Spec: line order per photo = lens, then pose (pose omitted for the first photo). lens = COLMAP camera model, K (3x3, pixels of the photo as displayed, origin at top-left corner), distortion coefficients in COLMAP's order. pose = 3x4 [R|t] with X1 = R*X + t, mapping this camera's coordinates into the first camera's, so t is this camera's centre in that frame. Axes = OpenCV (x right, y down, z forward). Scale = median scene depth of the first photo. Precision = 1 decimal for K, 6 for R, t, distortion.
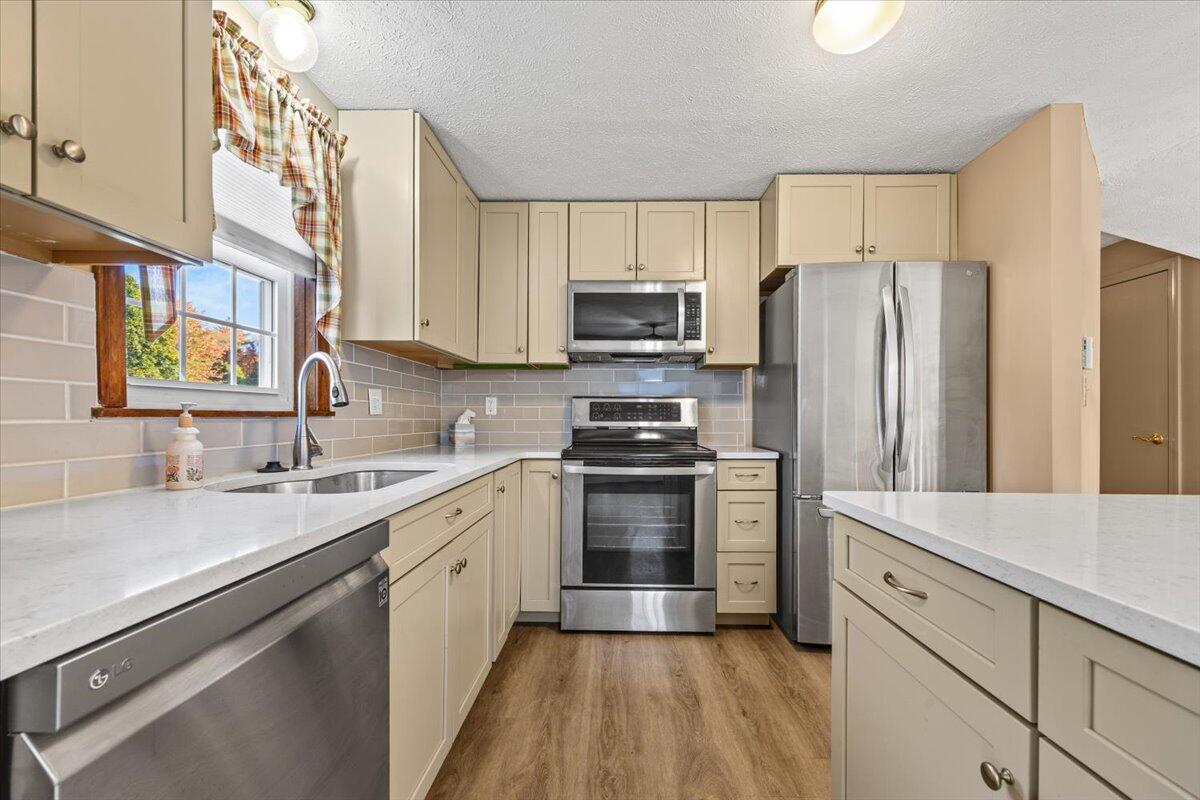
lens RADIAL K [[486.1, 0, 603.5], [0, 486.1, 422.3], [0, 0, 1]] dist [-0.000034, 0.000007]
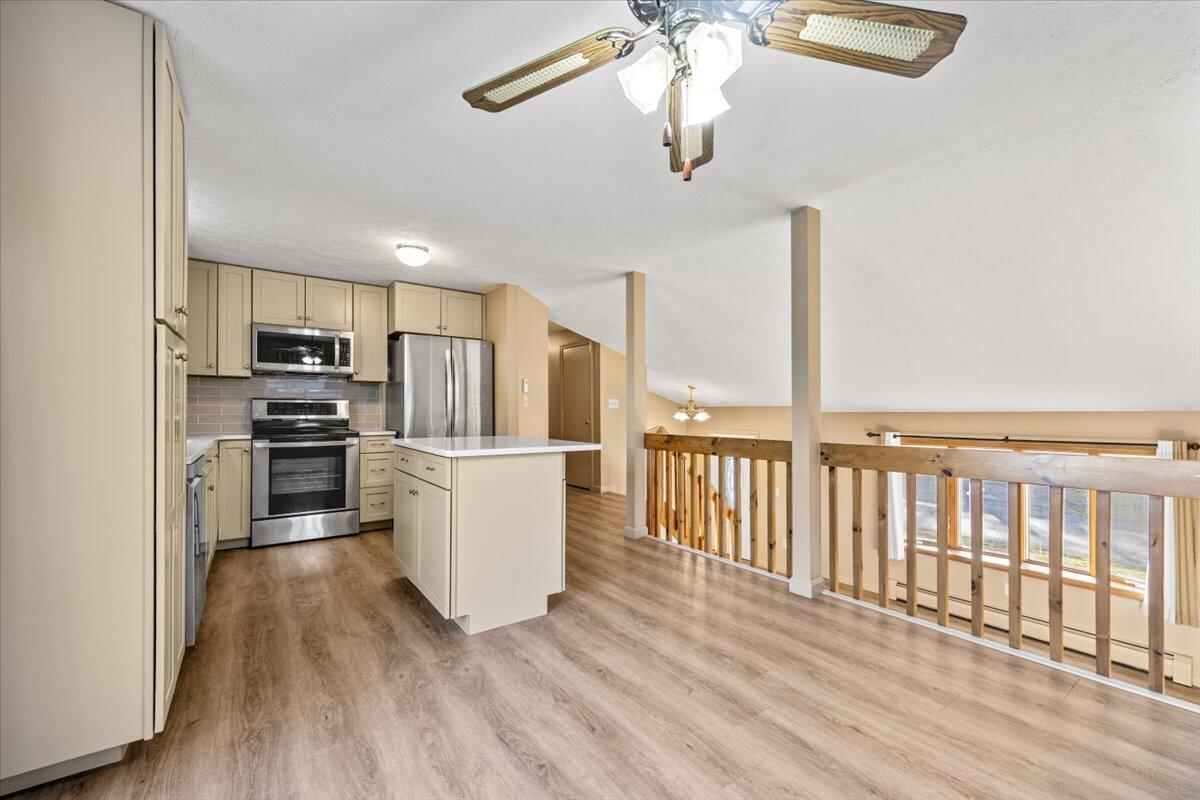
lens RADIAL K [[473.5, 0, 598.5], [0, 473.5, 409.3], [0, 0, 1]] dist [0.002443, 0.000195]
pose [[0.790885, -0.000607, 0.611965, -0.133875], [0.006902, 0.999945, -0.007927, -0.002003], [-0.611926, 0.010493, 0.790845, -0.887045]]
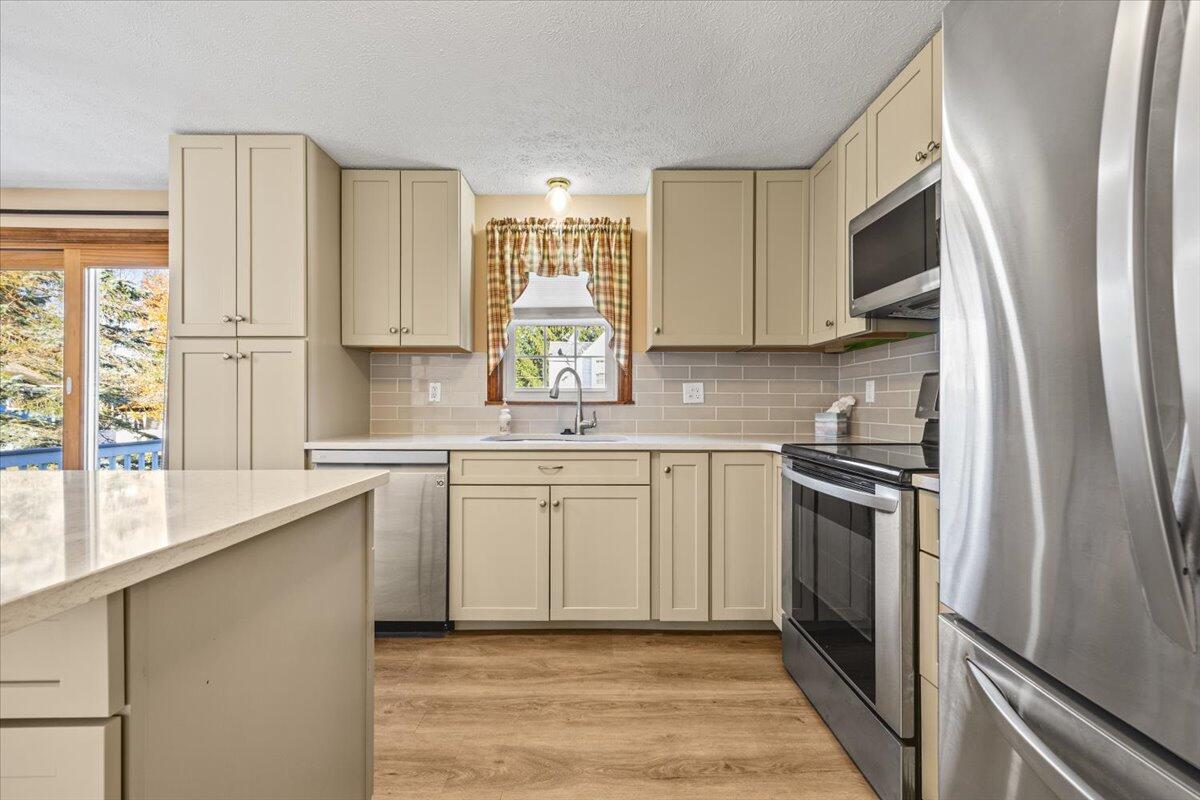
lens RADIAL K [[473.5, 0, 598.5], [0, 473.5, 409.3], [0, 0, 1]] dist [0.002443, 0.000195]
pose [[0.046021, 0.006104, -0.998922, 0.675449], [-0.011203, 0.999922, 0.005594, -0.003433], [0.998878, 0.010933, 0.046086, 0.623747]]
